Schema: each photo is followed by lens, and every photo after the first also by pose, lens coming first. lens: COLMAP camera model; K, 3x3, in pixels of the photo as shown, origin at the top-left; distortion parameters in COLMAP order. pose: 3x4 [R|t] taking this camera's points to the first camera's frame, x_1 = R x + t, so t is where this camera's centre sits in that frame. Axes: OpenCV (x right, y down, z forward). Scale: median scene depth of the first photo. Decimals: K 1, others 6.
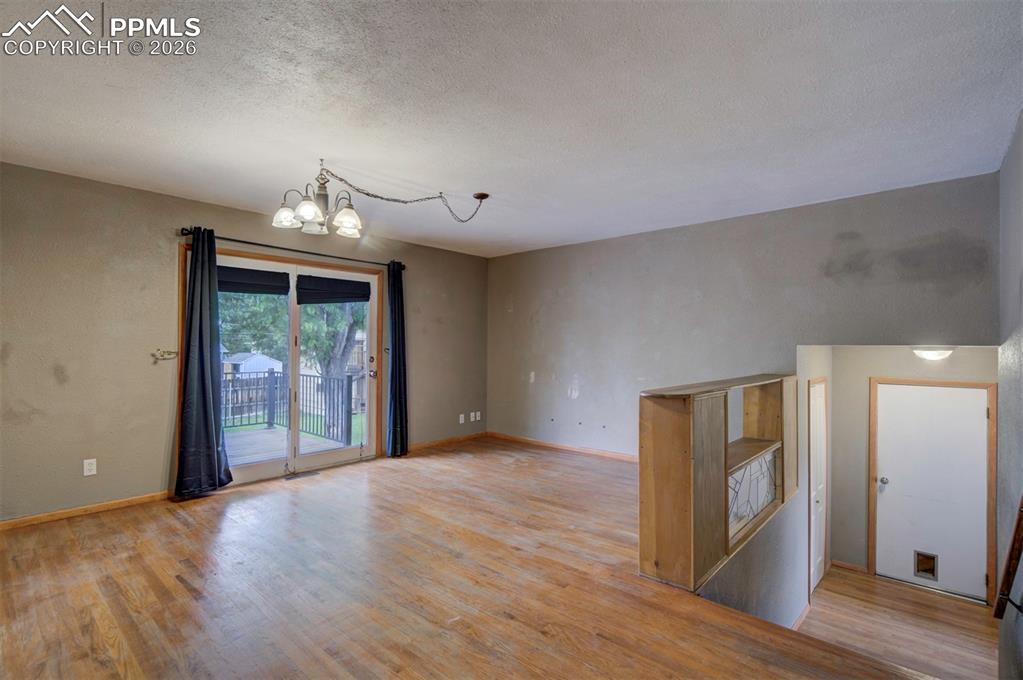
lens RADIAL K [[483.0, 0, 511.5], [0, 483.0, 340.0], [0, 0, 1]] dist [0.001635, -0.000033]
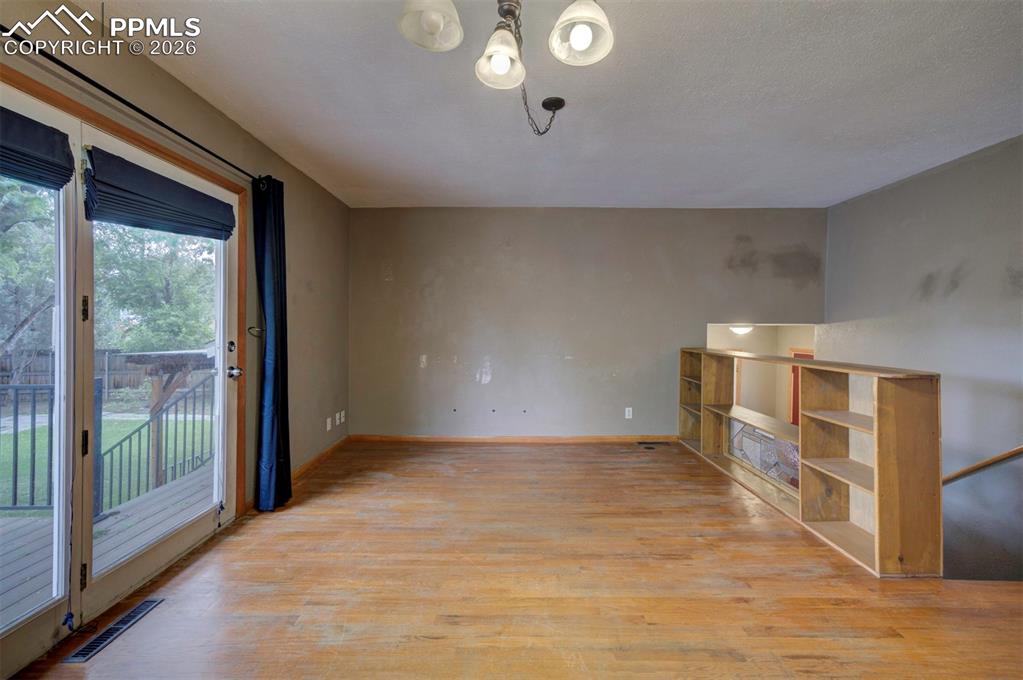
lens RADIAL K [[414.5, 0, 513.3], [0, 414.5, 334.6], [0, 0, 1]] dist [-0.000055, 0.010636]
pose [[0.742266, -0.014496, 0.669949, -0.471148], [-0.009495, 0.999438, 0.032145, 0.010507], [-0.670038, -0.030221, 0.741711, 0.554285]]
